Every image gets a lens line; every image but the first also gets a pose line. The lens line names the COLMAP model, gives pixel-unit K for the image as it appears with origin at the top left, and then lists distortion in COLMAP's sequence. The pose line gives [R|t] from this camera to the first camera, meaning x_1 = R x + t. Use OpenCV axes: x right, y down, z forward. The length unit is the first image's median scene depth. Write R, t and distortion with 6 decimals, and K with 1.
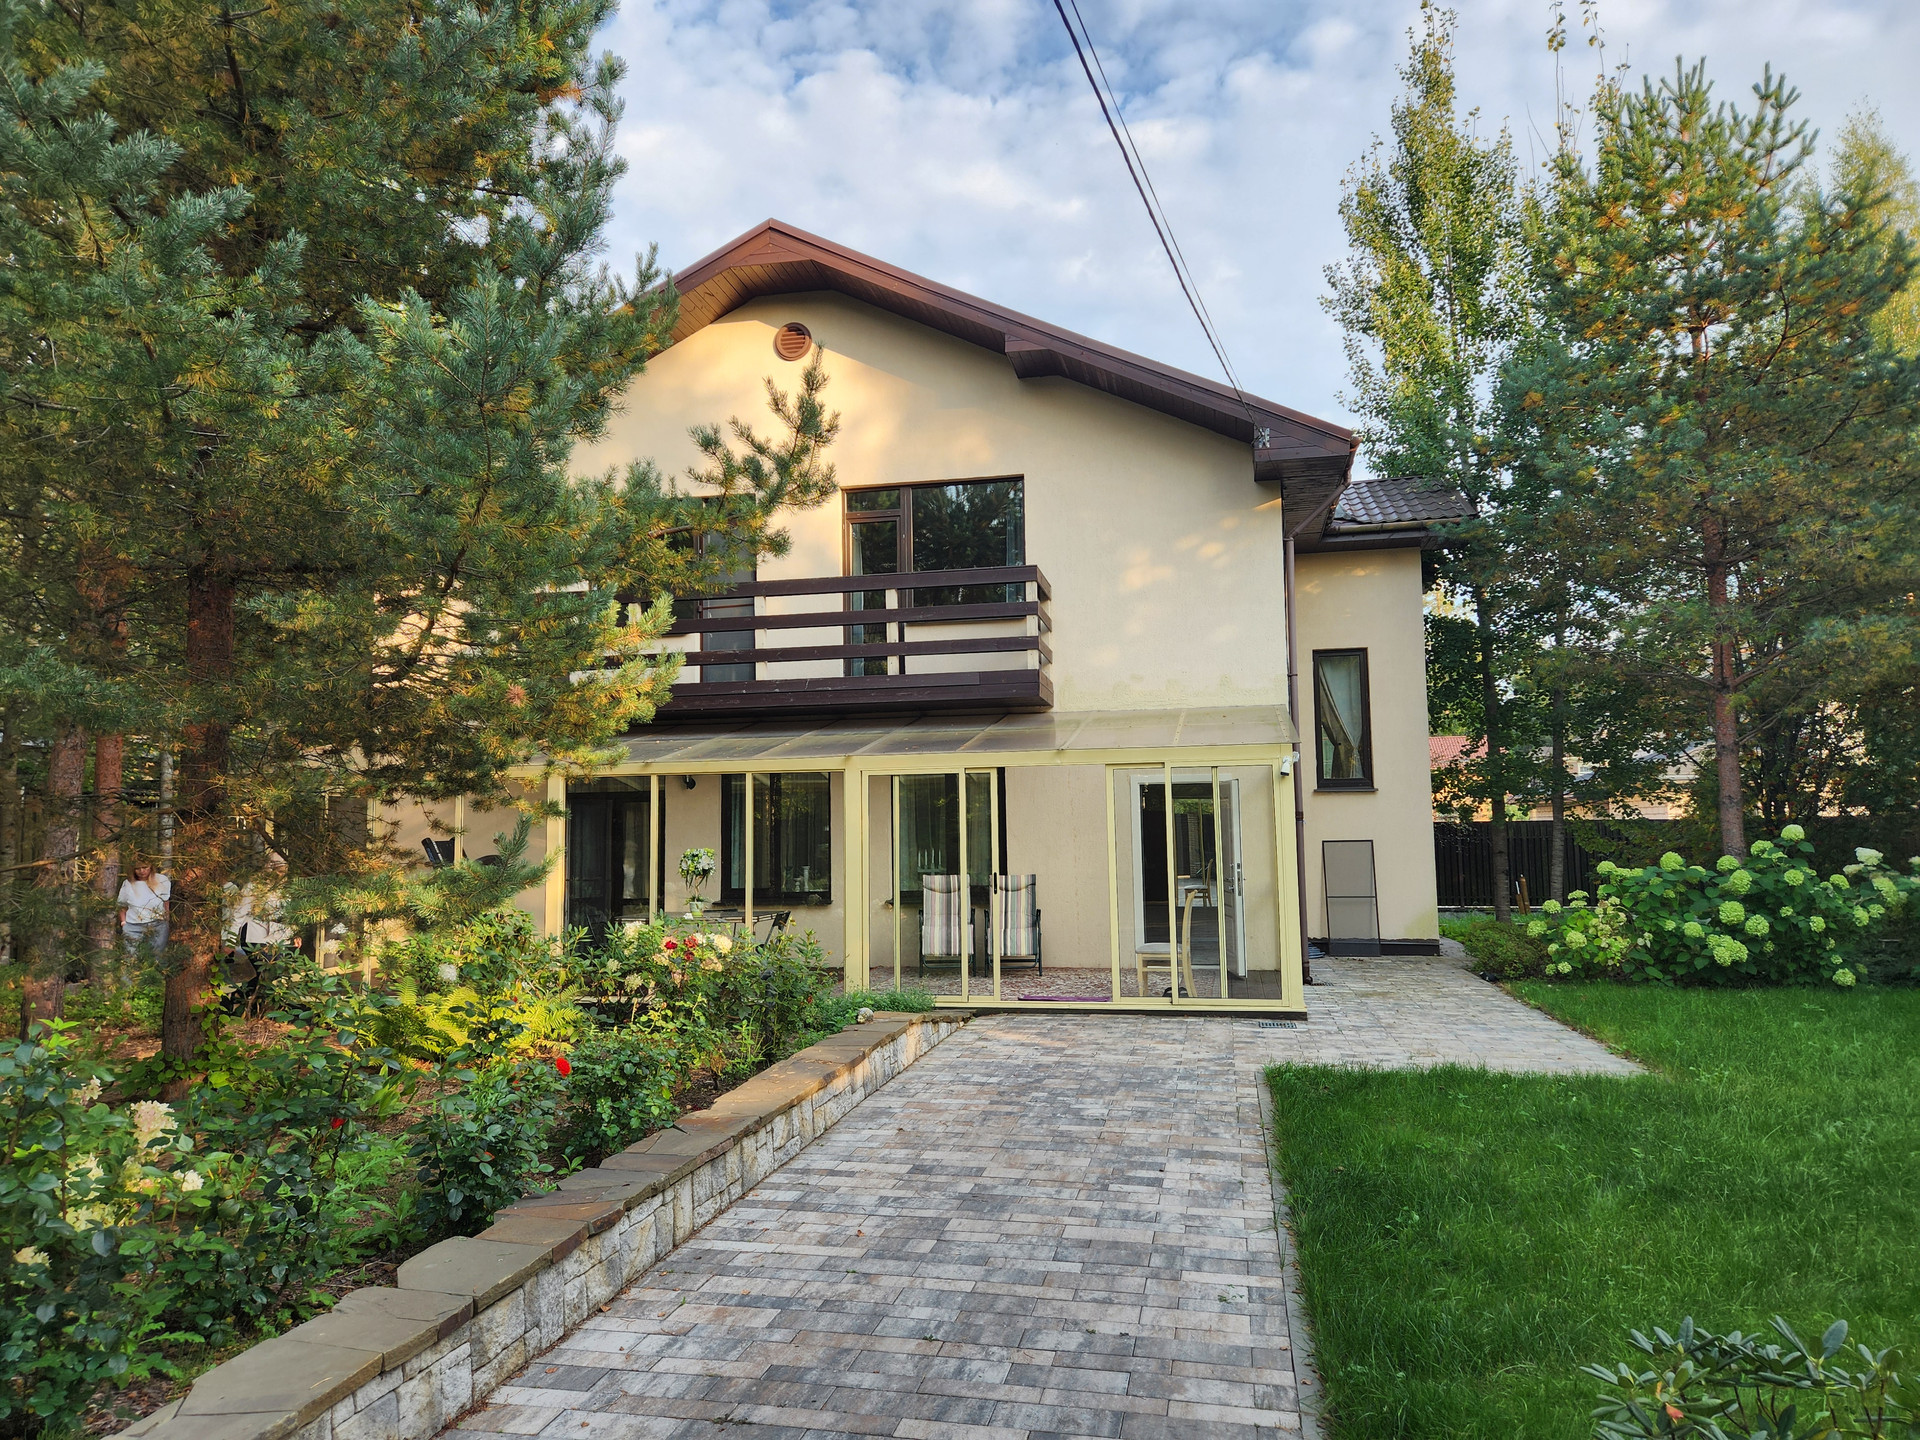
lens RADIAL K [[1282.9, 0, 960.9], [0, 1282.9, 719.3], [0, 0, 1]] dist [0.061533, -0.040142]
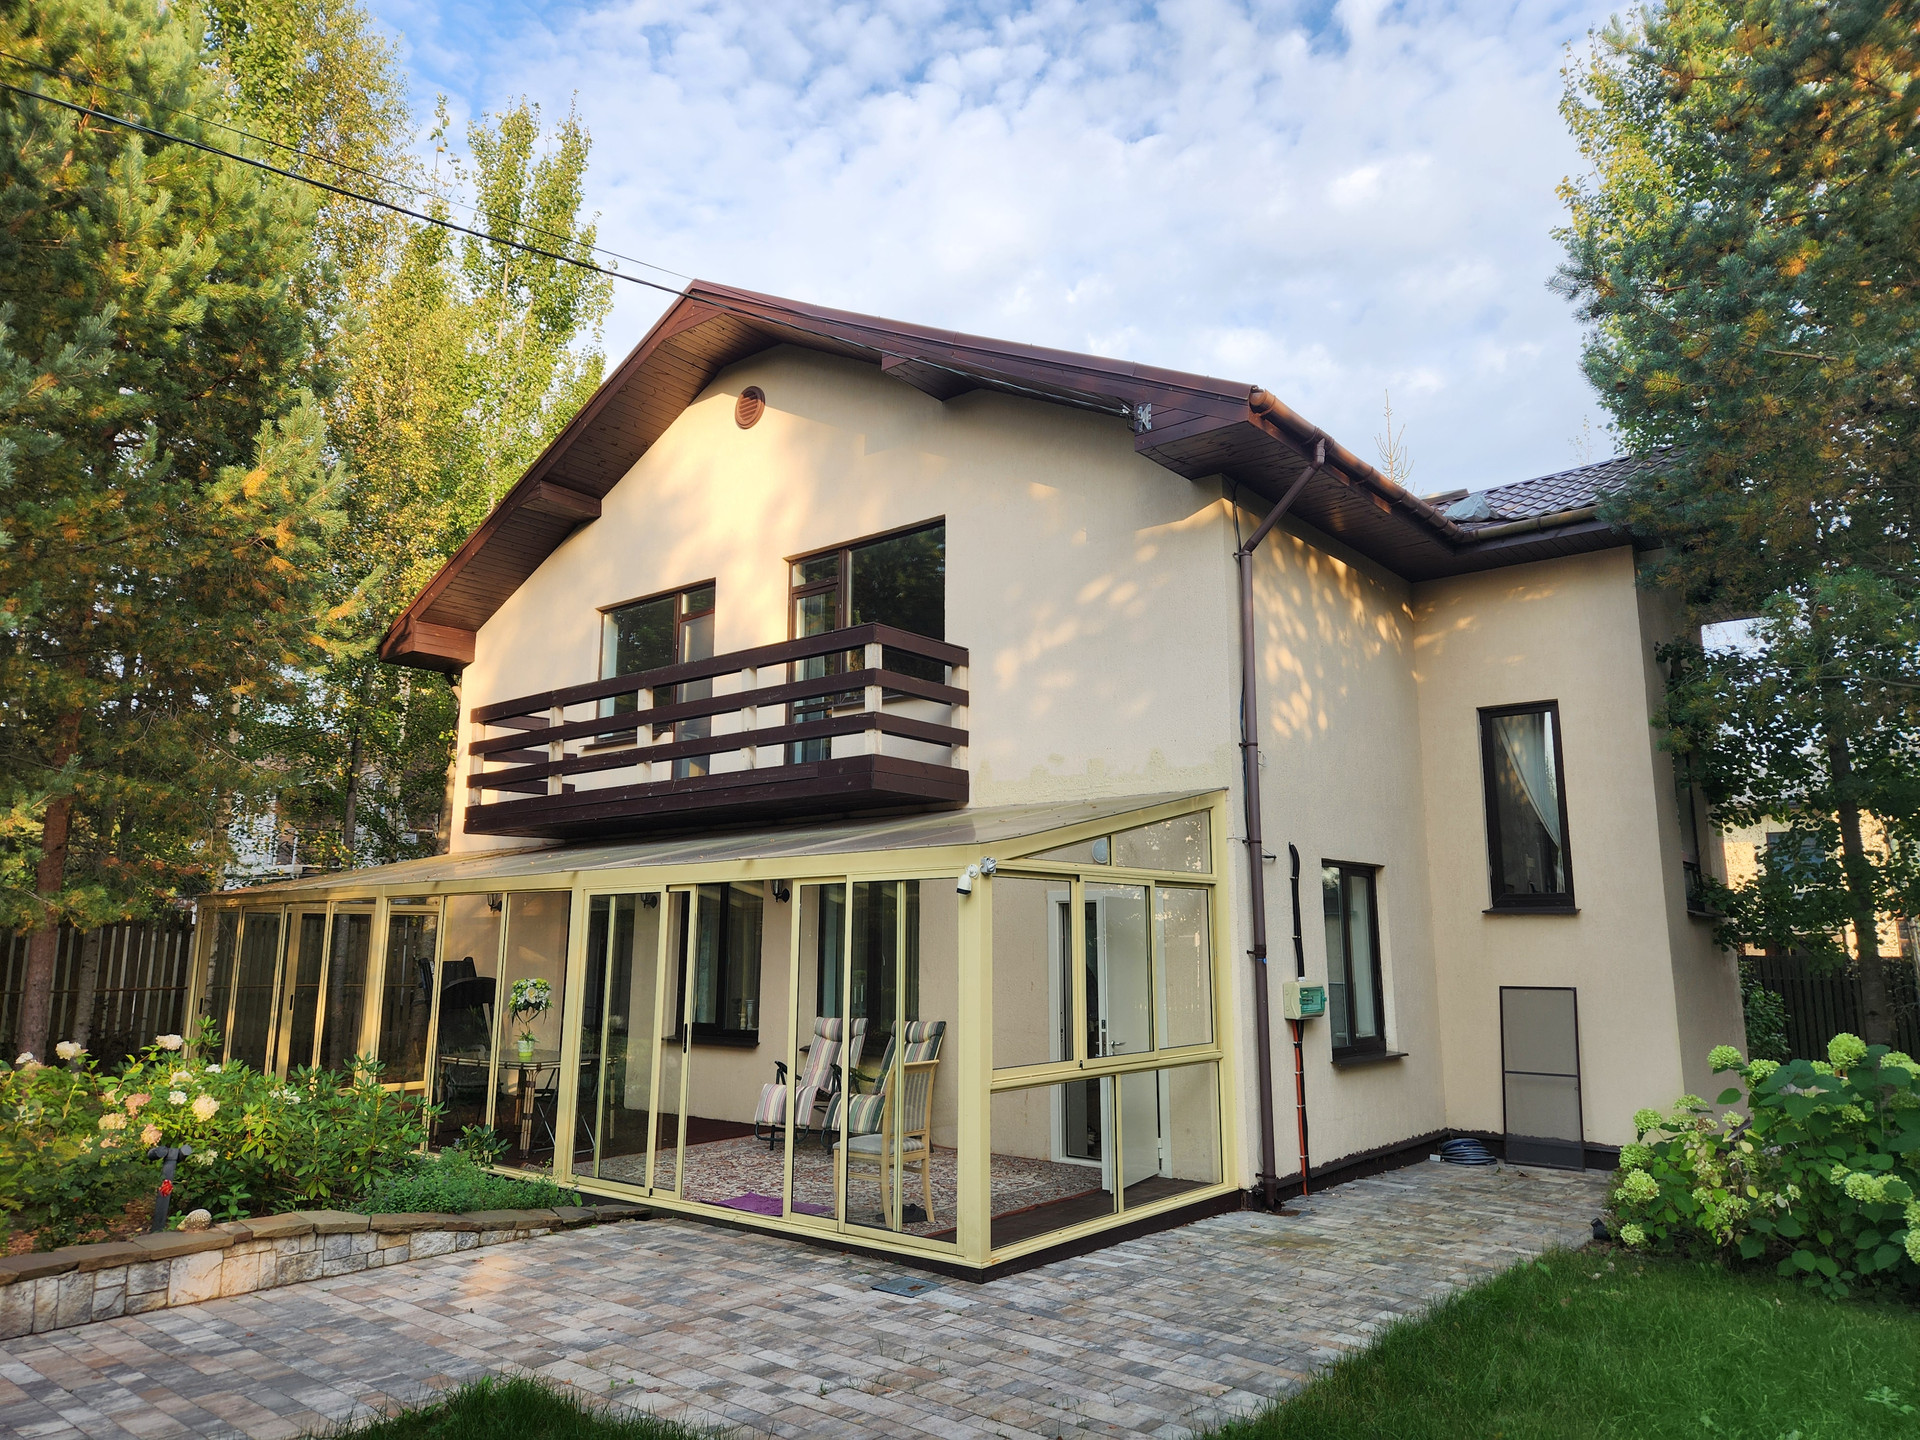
lens RADIAL K [[1282.9, 0, 969.3], [0, 1282.9, 706.0], [0, 0, 1]] dist [0.061533, -0.040142]
pose [[0.888400, -0.069677, -0.453752, 0.423460], [0.025589, 0.994394, -0.102594, 0.012119], [0.458357, 0.079534, 0.885202, 0.303680]]
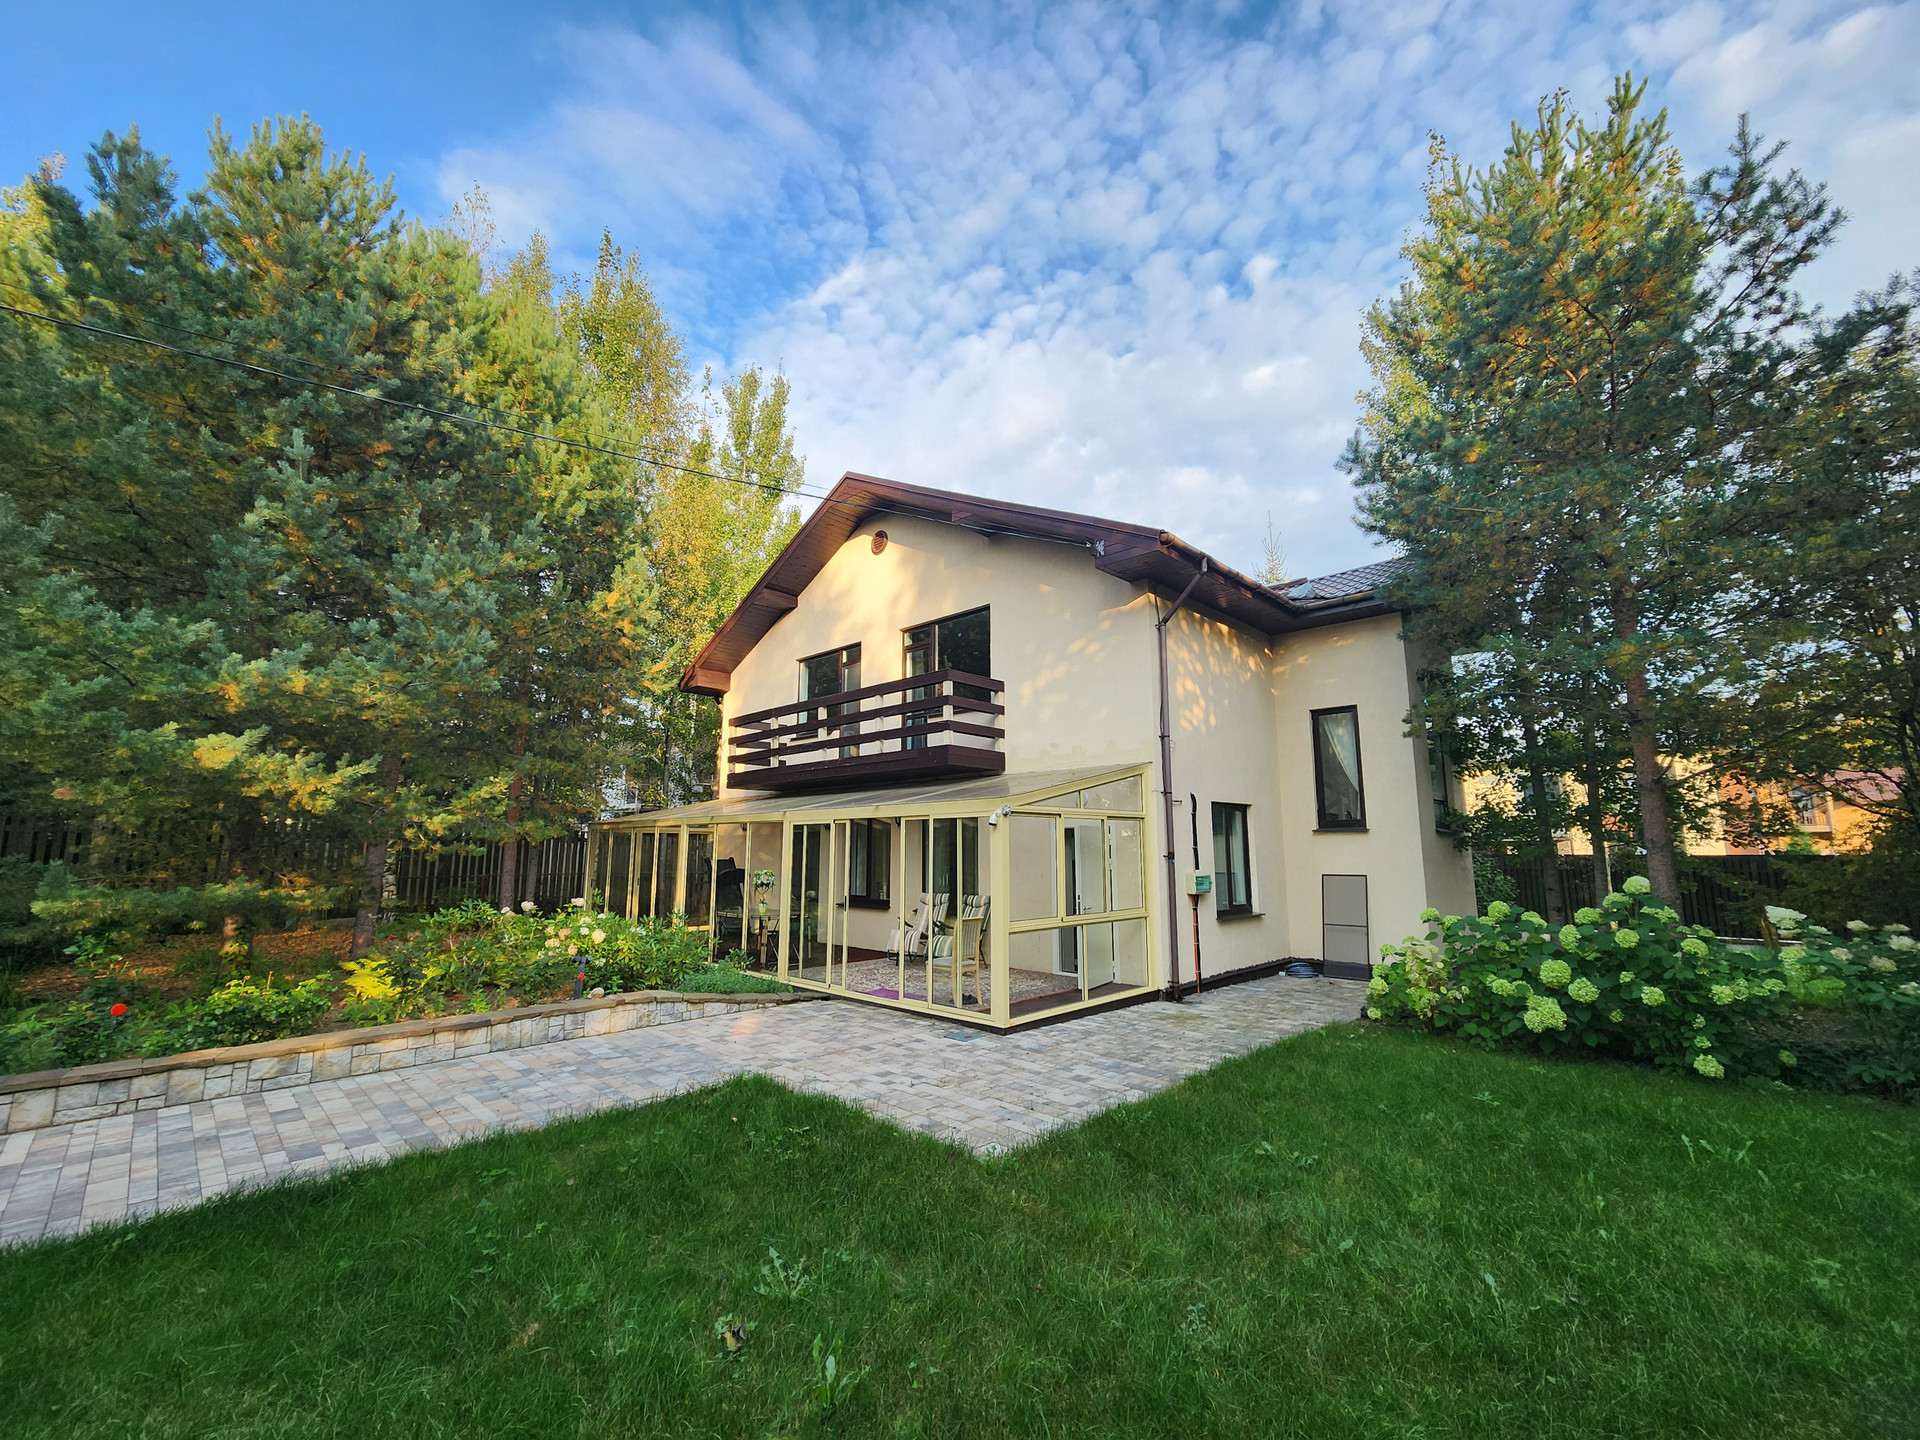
lens RADIAL K [[784.9, 0, 960.2], [0, 784.9, 721.9], [0, 0, 1]] dist [0.002861, 0.000707]
pose [[0.845701, -0.072662, -0.528687, 0.465960], [0.033720, 0.995983, -0.082948, 0.006657], [0.532590, 0.052322, 0.844754, 0.270995]]
